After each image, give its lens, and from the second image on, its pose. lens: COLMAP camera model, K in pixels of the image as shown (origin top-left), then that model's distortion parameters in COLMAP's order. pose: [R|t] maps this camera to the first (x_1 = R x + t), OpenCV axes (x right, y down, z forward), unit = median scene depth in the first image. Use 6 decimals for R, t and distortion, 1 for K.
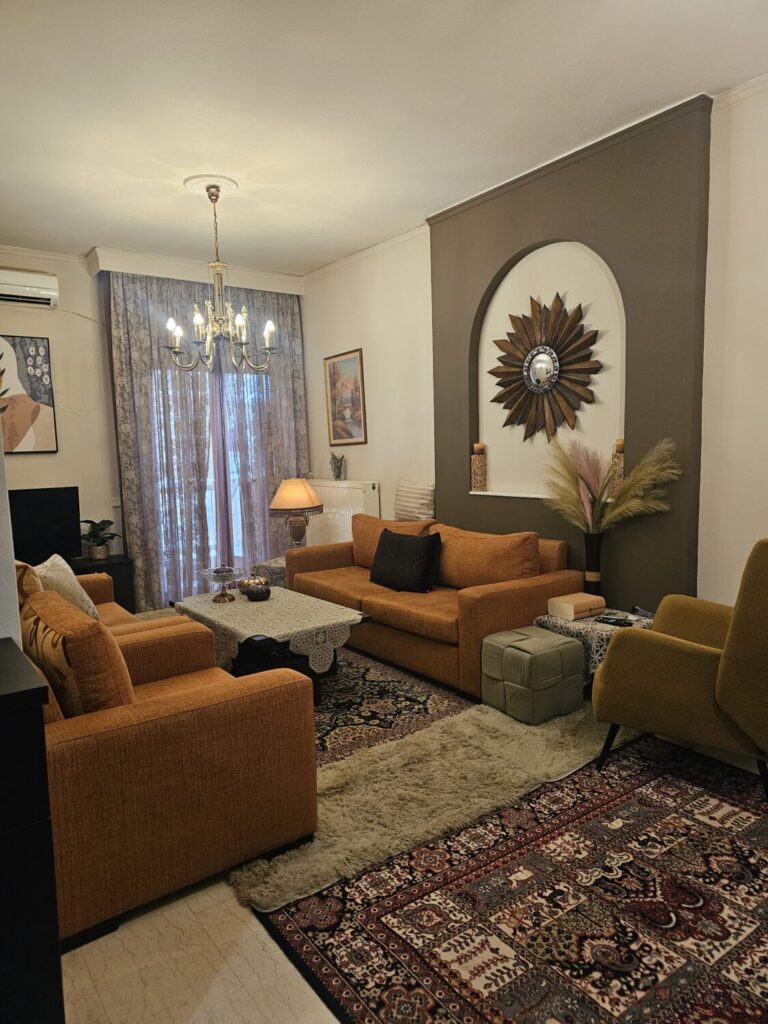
lens RADIAL K [[684.8, 0, 381.9], [0, 684.8, 516.0], [0, 0, 1]] dist [0.048061, -0.026575]
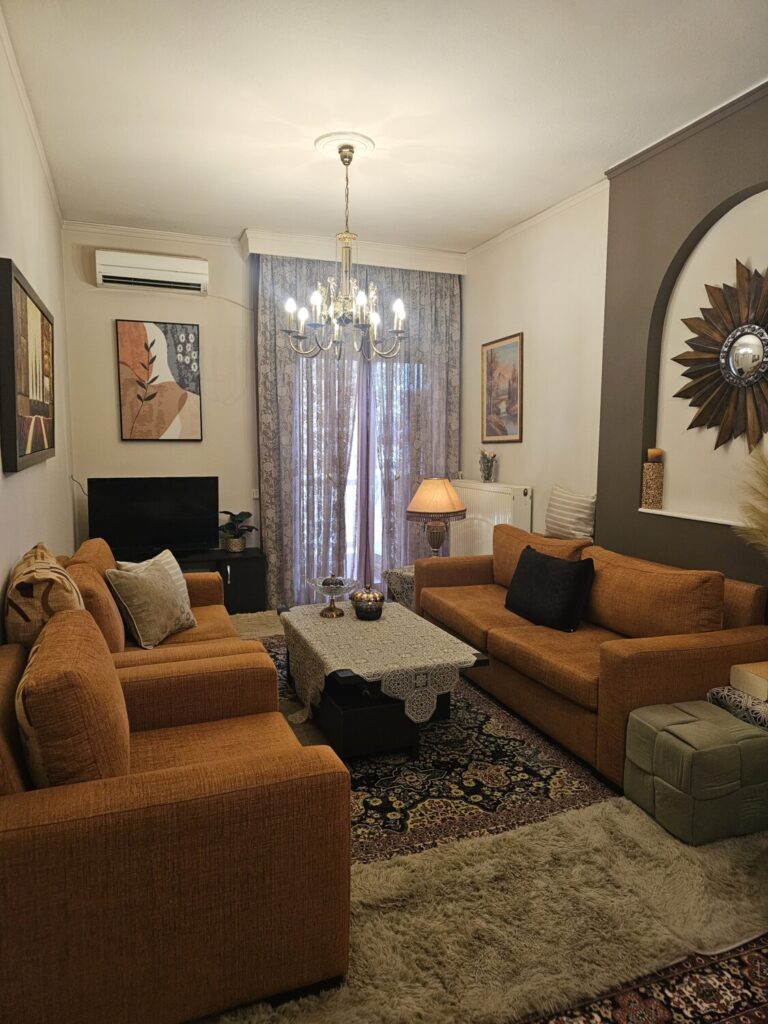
lens RADIAL K [[688.8, 0, 380.0], [0, 688.8, 511.7], [0, 0, 1]] dist [0.045458, -0.029002]
pose [[0.962329, 0.062887, -0.264515, 0.055380], [-0.061258, 0.998018, 0.014410, -0.026852], [0.264897, 0.002336, 0.964274, 0.147583]]
